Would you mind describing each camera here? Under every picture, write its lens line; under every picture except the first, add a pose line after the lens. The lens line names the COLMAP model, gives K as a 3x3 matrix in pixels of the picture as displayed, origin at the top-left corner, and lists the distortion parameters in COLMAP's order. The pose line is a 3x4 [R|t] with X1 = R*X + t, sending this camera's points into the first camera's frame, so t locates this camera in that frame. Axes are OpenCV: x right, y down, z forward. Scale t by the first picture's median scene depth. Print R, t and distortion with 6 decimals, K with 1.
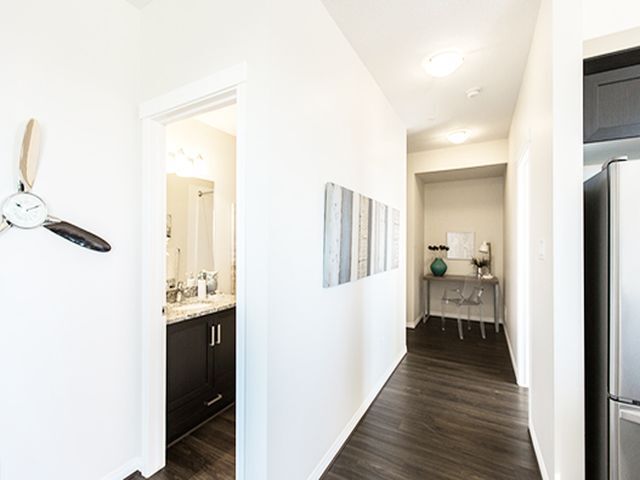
lens RADIAL K [[289.8, 0, 316.0], [0, 289.8, 241.4], [0, 0, 1]] dist [-0.009396, -0.000285]
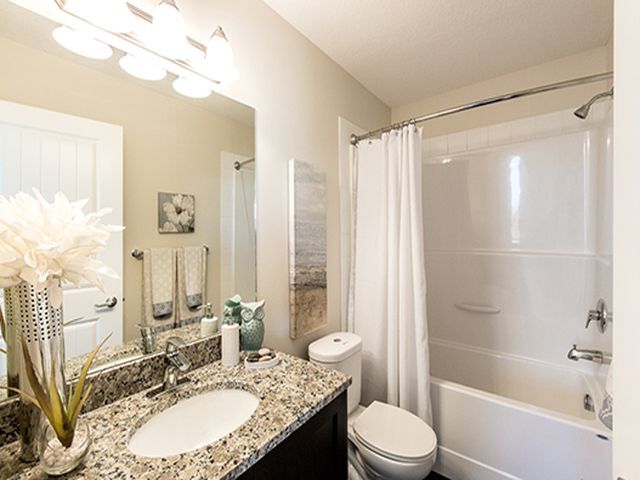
lens RADIAL K [[289.8, 0, 319.2], [0, 289.8, 237.8], [0, 0, 1]] dist [-0.009396, -0.000285]
pose [[0.991412, -0.000103, -0.130776, -0.142858], [0.000527, 0.999995, 0.003210, 0.001215], [0.130775, -0.003251, 0.991407, 0.411160]]
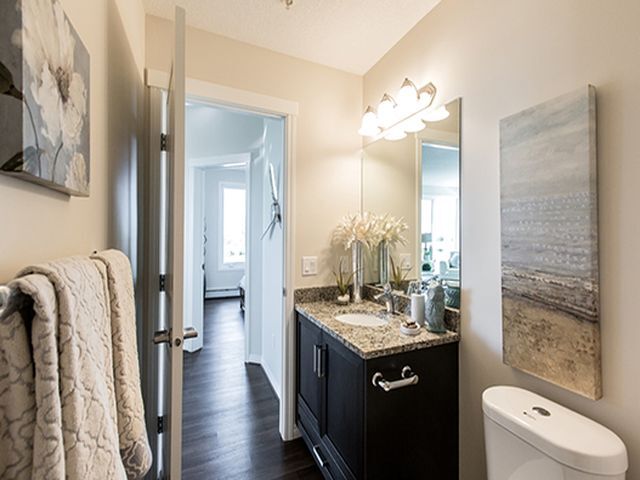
lens RADIAL K [[289.8, 0, 320.9], [0, 289.8, 235.9], [0, 0, 1]] dist [-0.009396, -0.000285]
pose [[-0.602306, 0.002090, -0.798262, 0.107995], [-0.004375, 0.999973, 0.005919, 0.012356], [0.798253, 0.007057, -0.602281, 0.816410]]
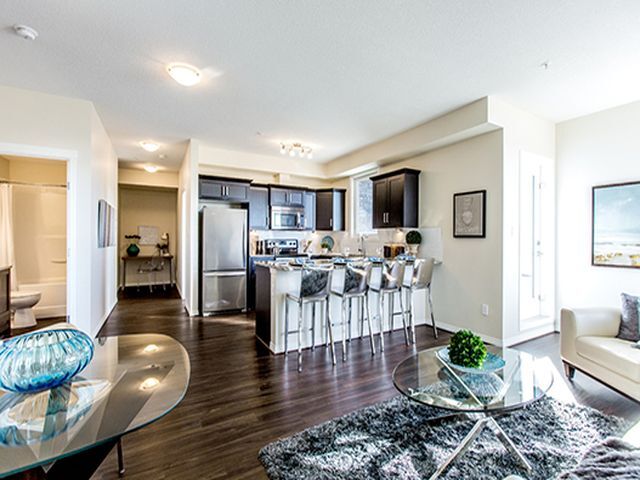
lens RADIAL K [[289.8, 0, 319.7], [0, 289.8, 239.5], [0, 0, 1]] dist [-0.009396, -0.000285]
pose [[0.509738, 0.002238, 0.860327, -0.455171], [-0.004057, 0.999992, -0.000197, 0.044561], [-0.860320, -0.003390, 0.509743, -0.707541]]
